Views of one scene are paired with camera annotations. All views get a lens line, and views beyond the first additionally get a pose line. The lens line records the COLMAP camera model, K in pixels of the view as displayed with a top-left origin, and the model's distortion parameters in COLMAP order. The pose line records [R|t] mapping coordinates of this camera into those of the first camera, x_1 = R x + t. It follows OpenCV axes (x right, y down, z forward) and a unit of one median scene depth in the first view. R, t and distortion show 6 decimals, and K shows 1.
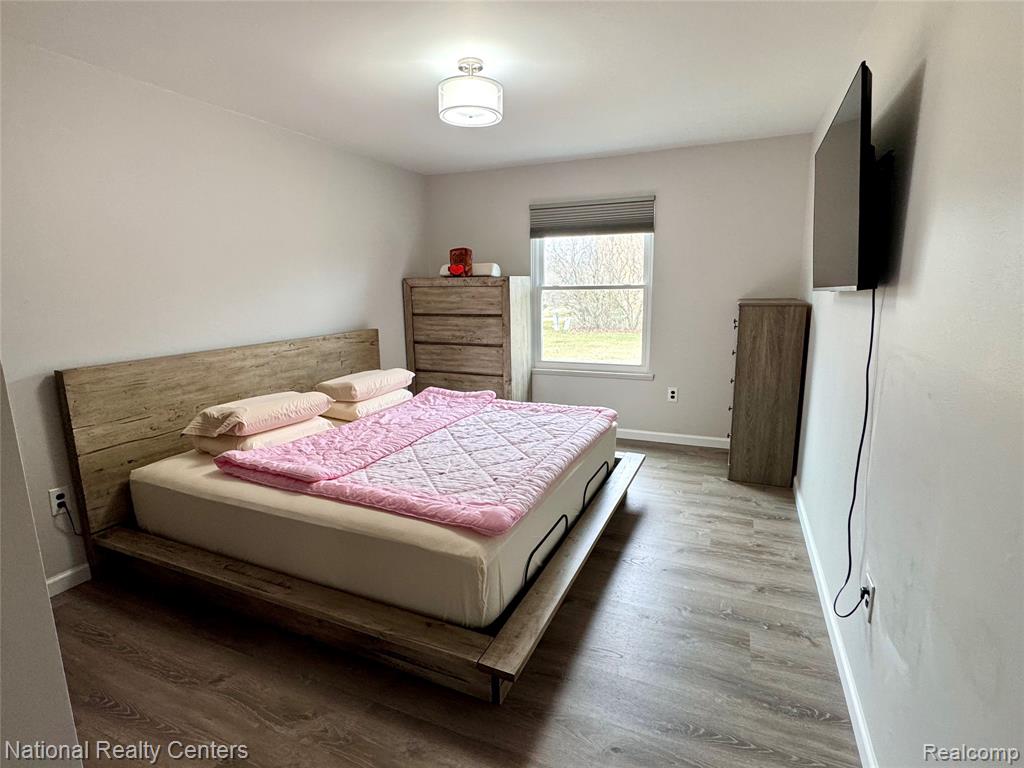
lens RADIAL K [[518.6, 0, 508.3], [0, 518.6, 378.8], [0, 0, 1]] dist [-0.000628, 0.000293]
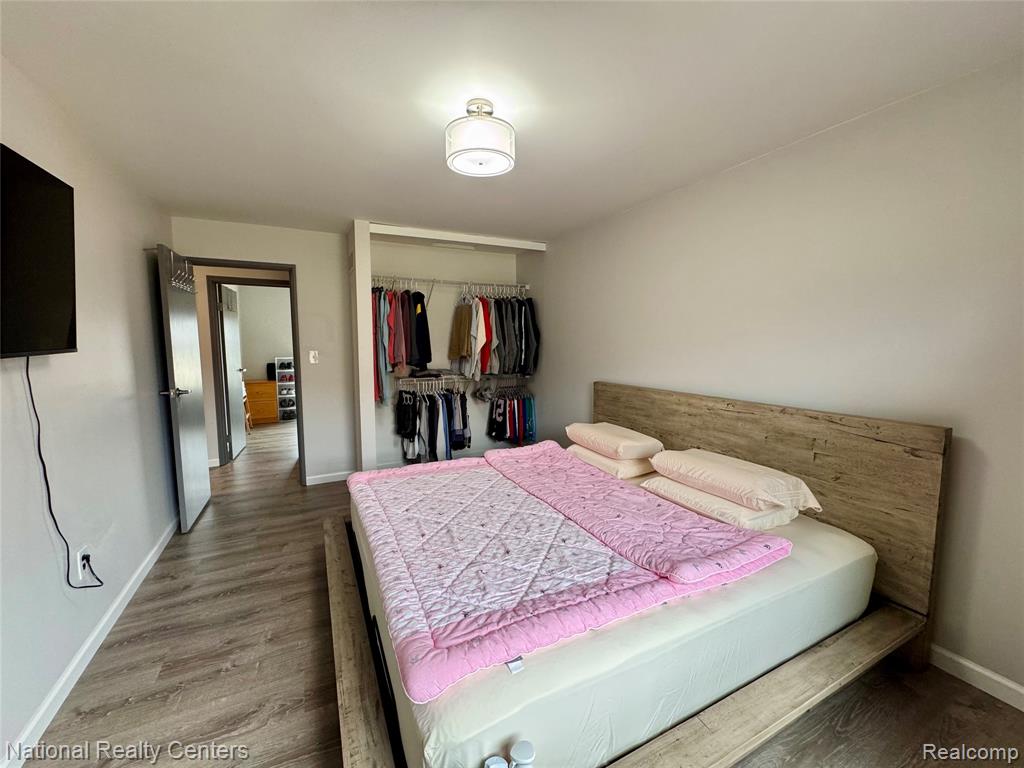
lens RADIAL K [[412.4, 0, 515.5], [0, 412.4, 381.2], [0, 0, 1]] dist [0.000905, 0.000034]
pose [[-0.626800, 0.097491, -0.773057, 0.380617], [-0.123928, 0.967039, 0.222436, -0.233564], [0.769262, 0.235227, -0.594058, 1.216444]]
